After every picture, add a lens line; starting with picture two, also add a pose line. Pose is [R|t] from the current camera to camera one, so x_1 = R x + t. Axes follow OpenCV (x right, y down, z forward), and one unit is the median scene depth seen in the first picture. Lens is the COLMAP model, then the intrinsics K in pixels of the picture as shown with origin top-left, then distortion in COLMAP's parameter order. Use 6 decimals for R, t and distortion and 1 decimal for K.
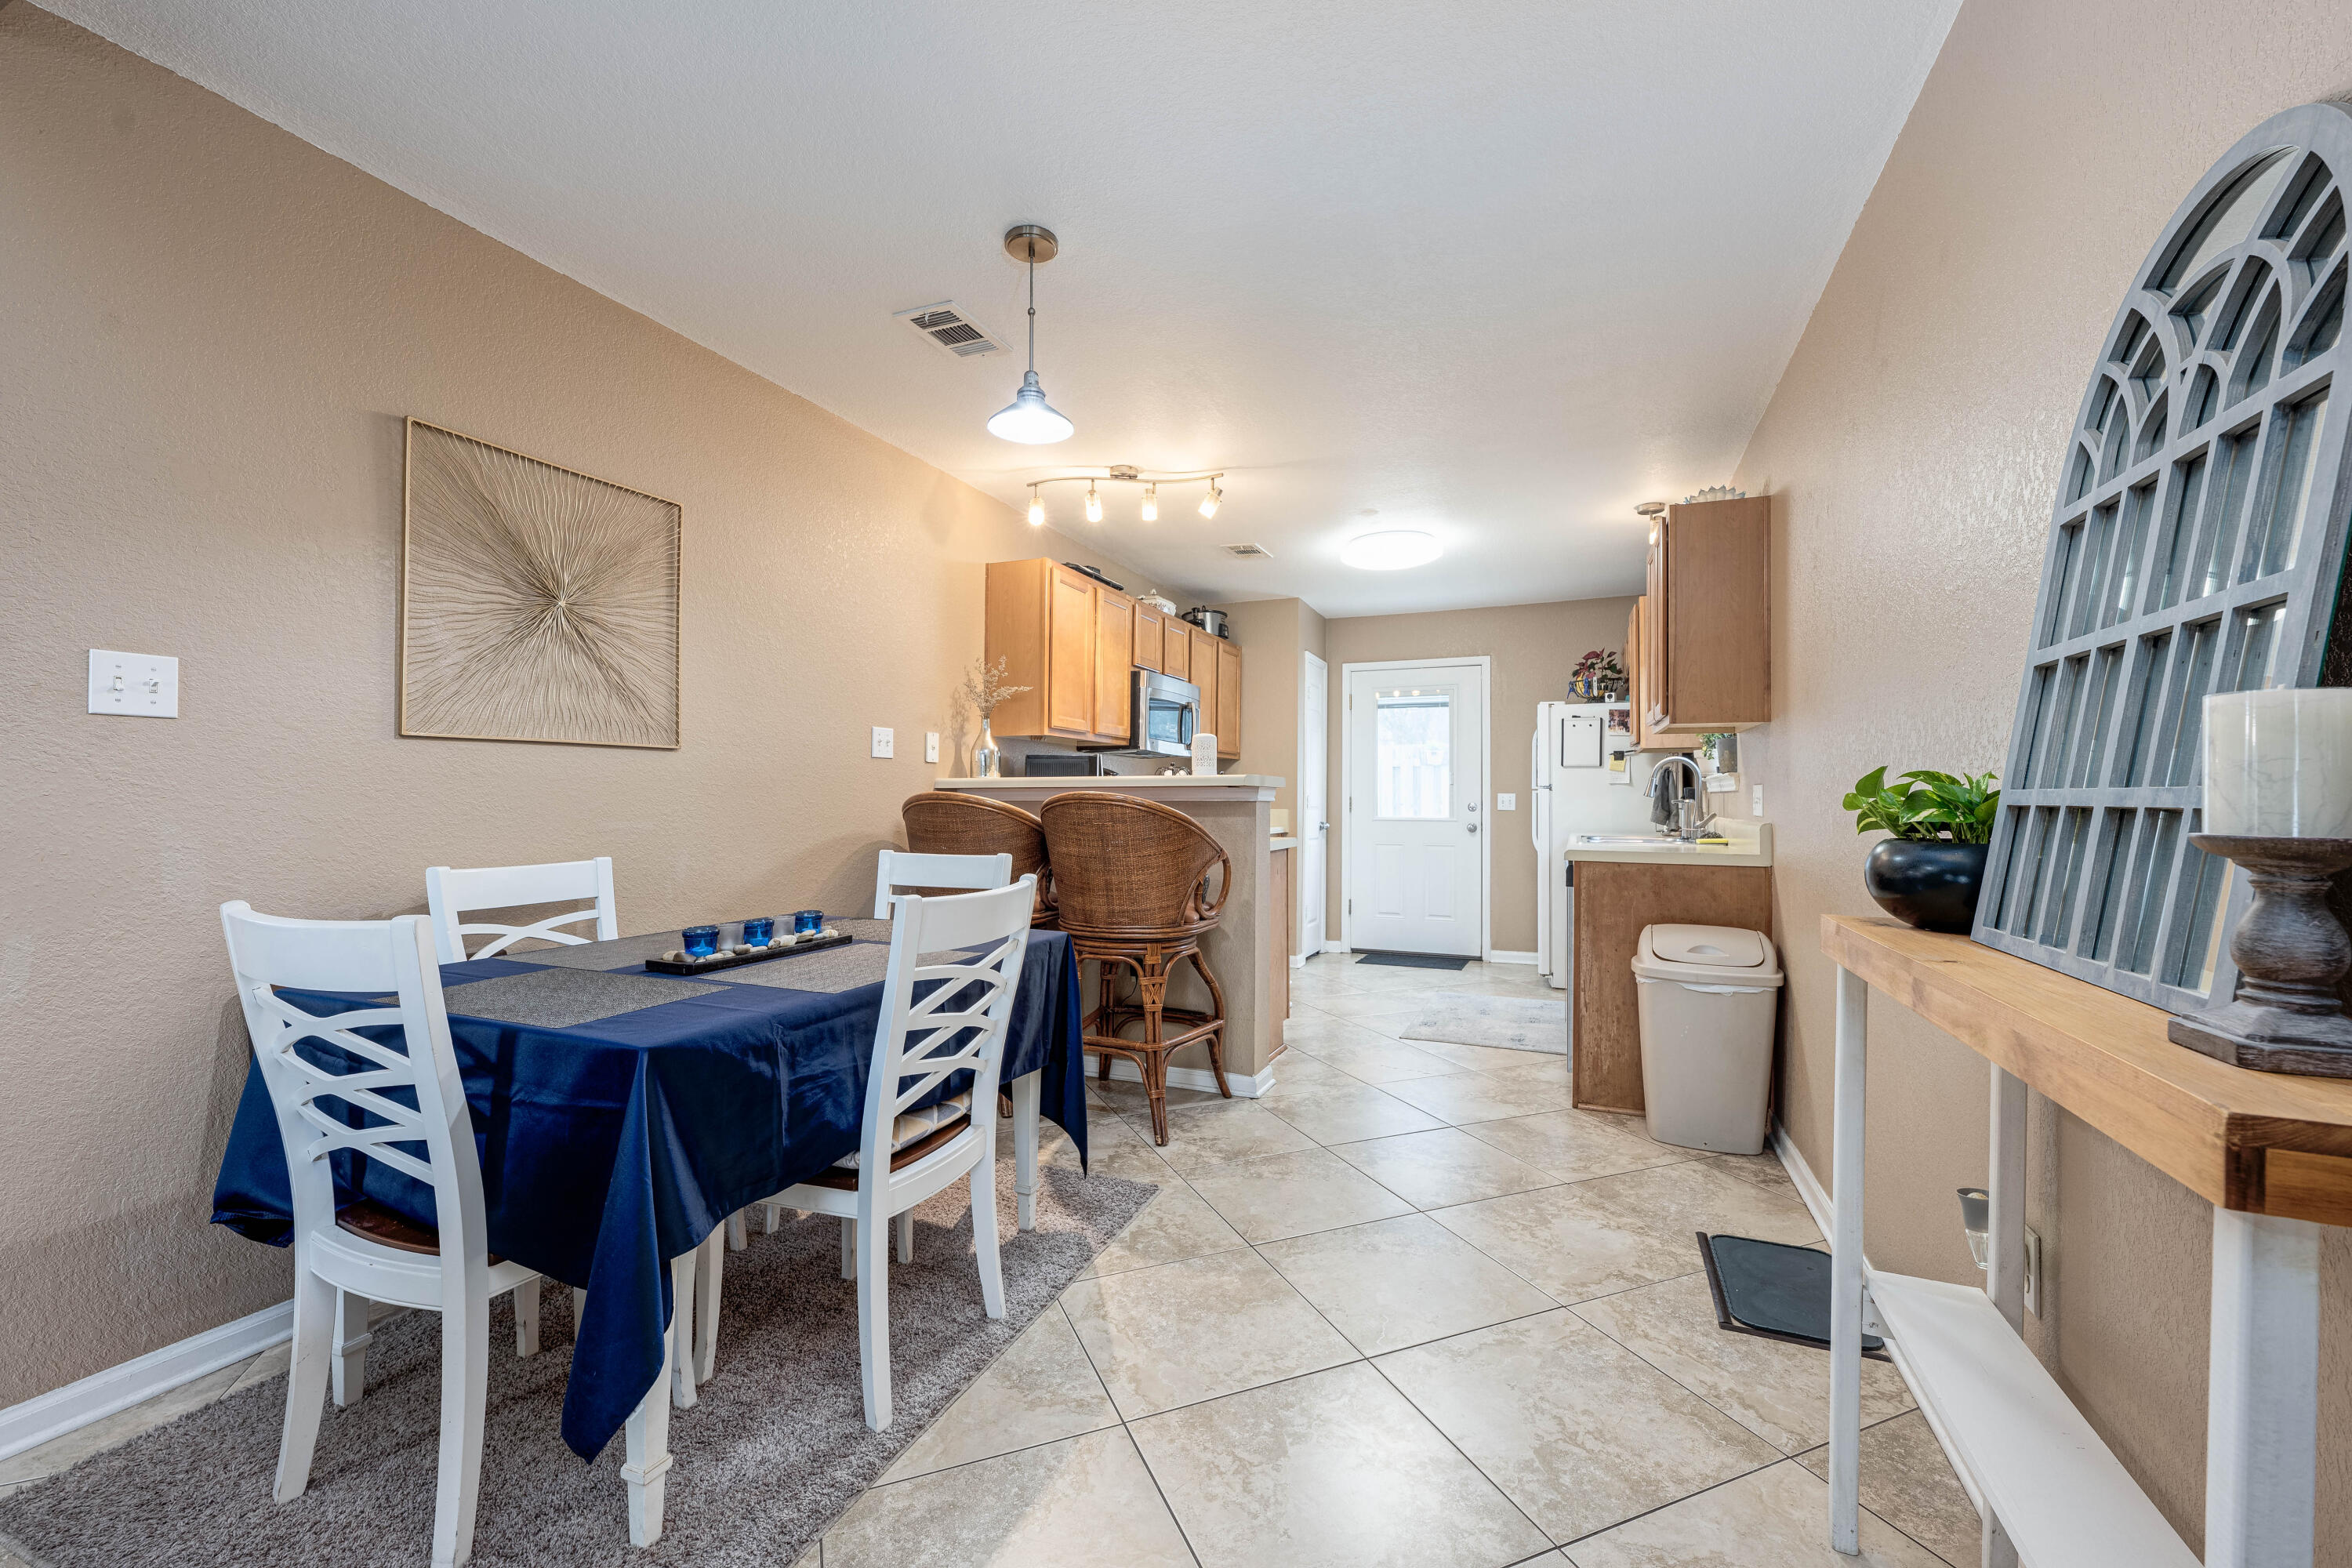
lens RADIAL K [[958.4, 0, 1173.5], [0, 958.4, 791.8], [0, 0, 1]] dist [-0.007820, 0.001122]
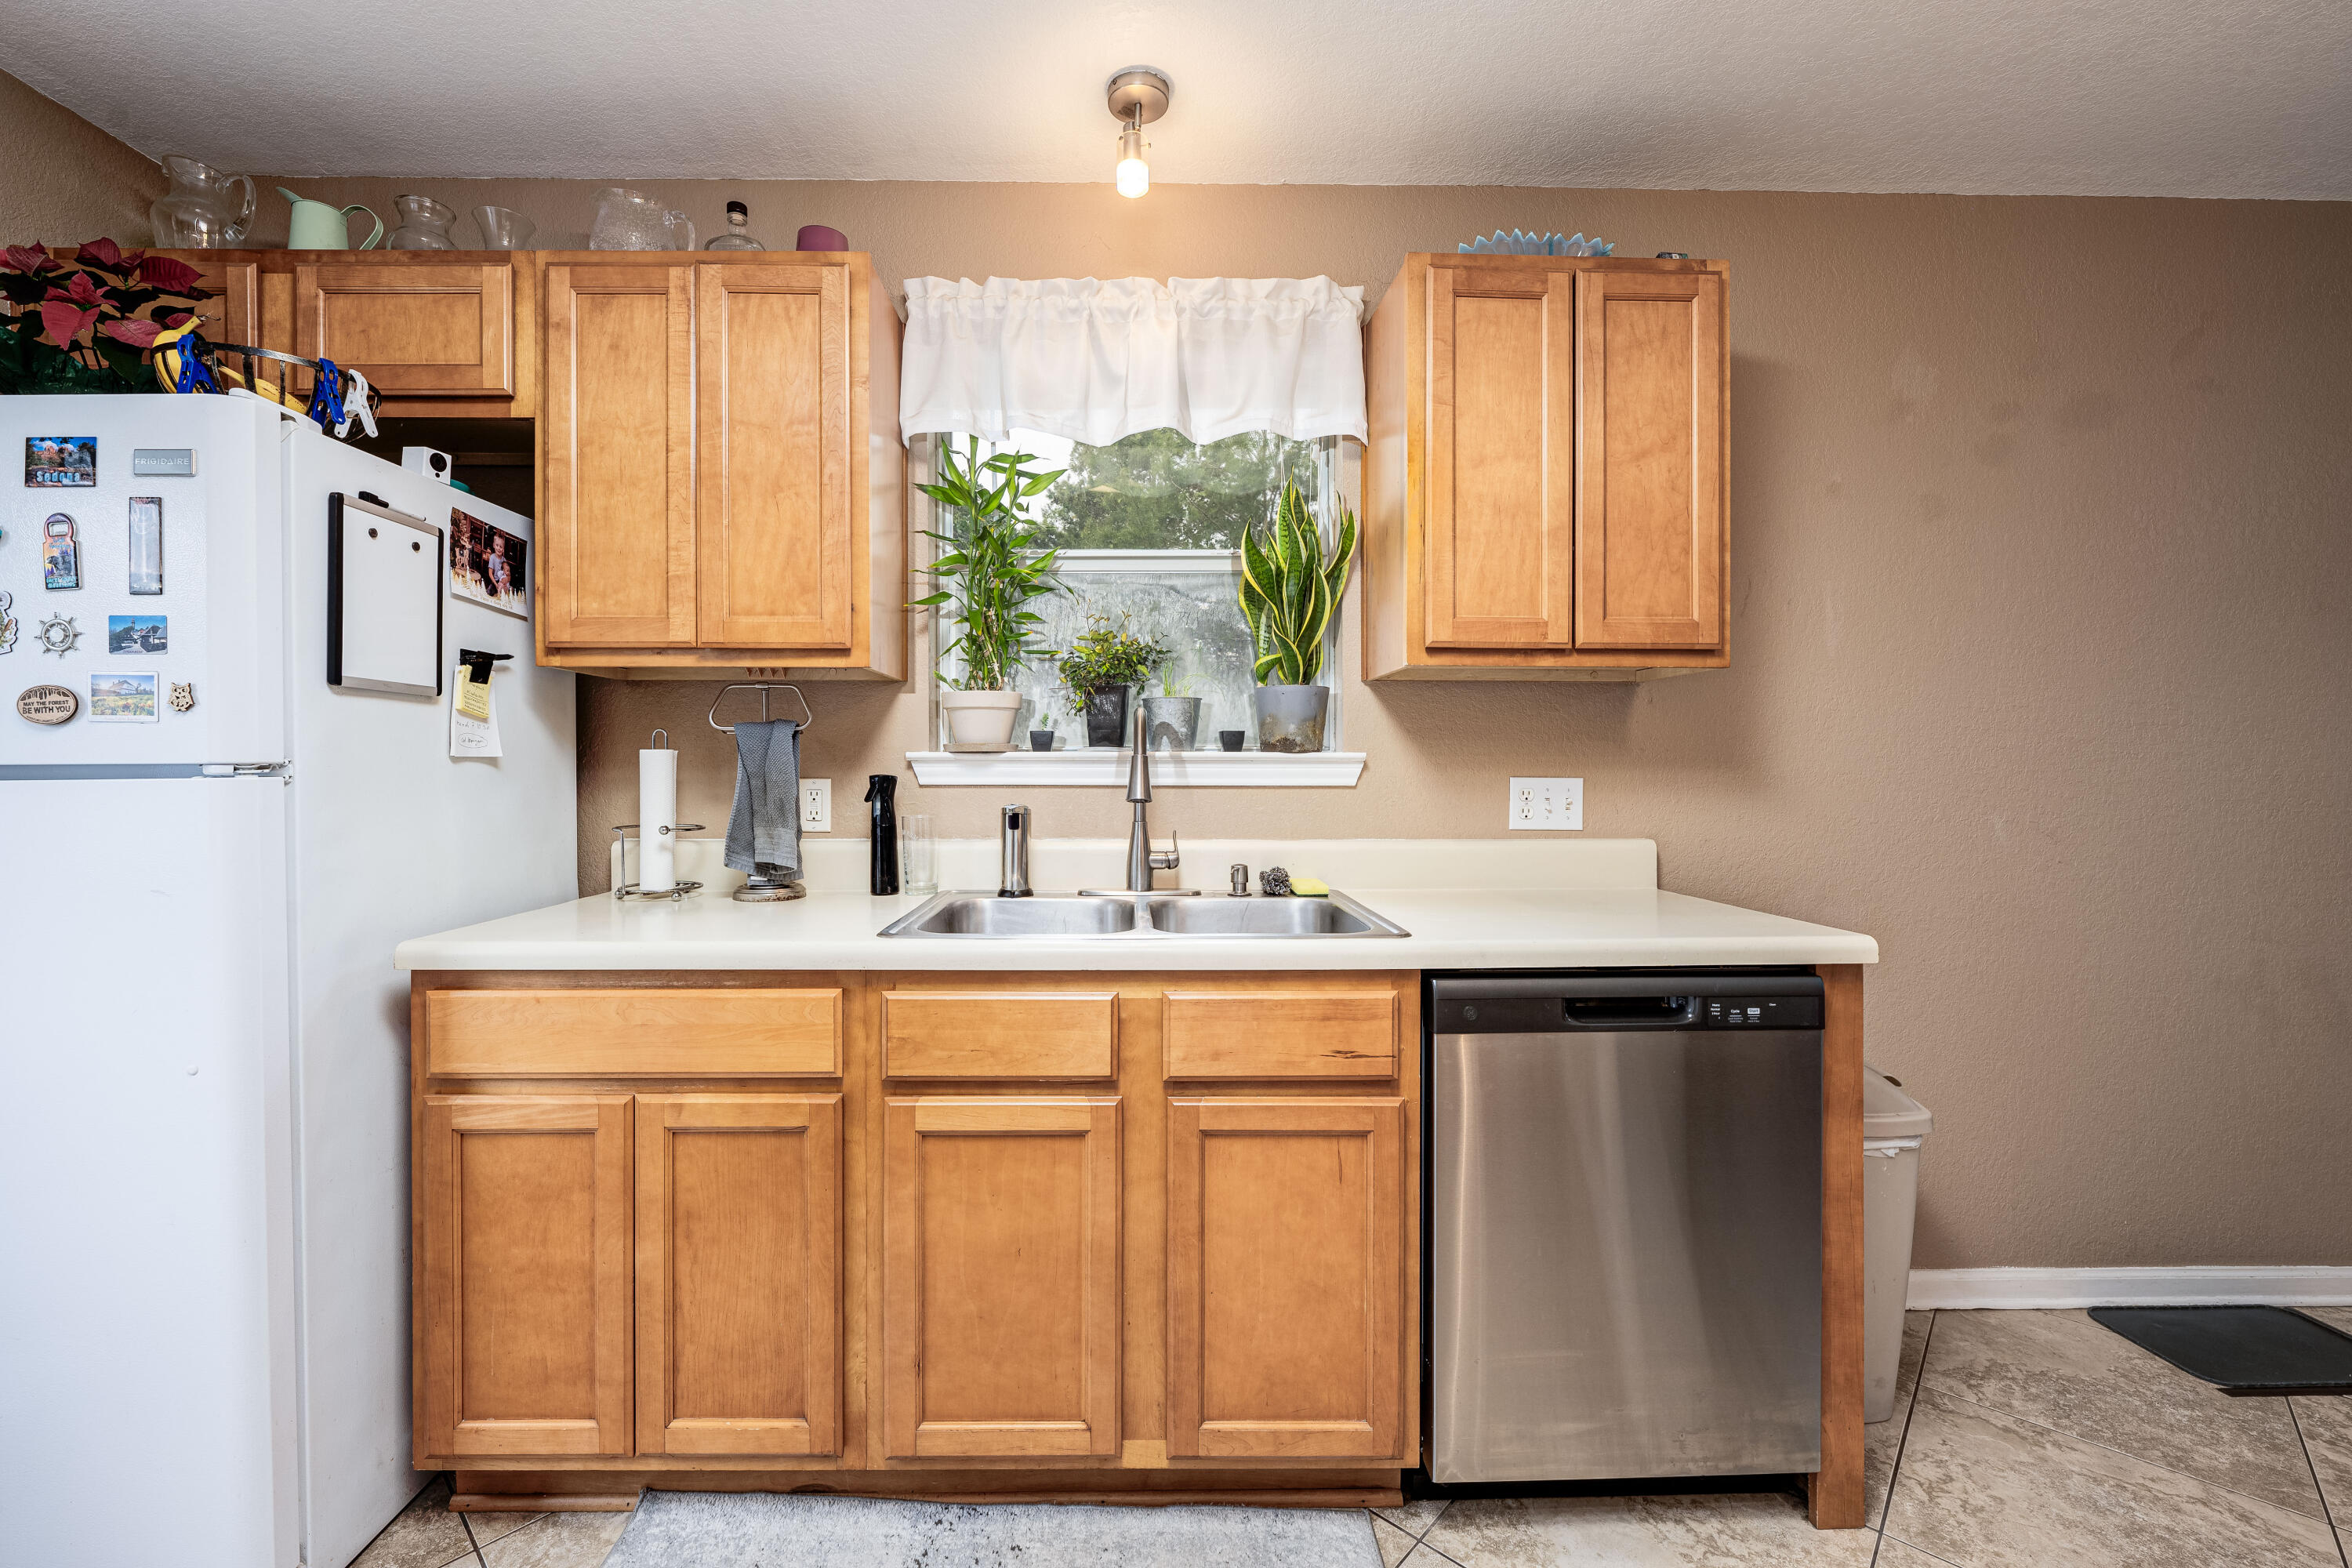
lens RADIAL K [[958.4, 0, 1135.0], [0, 958.4, 768.0], [0, 0, 1]] dist [-0.007820, 0.001122]
pose [[-0.403590, -0.005685, 0.914922, 0.112620], [-0.007892, 0.999965, 0.002732, -0.008493], [-0.914906, -0.006118, -0.403621, 1.042430]]
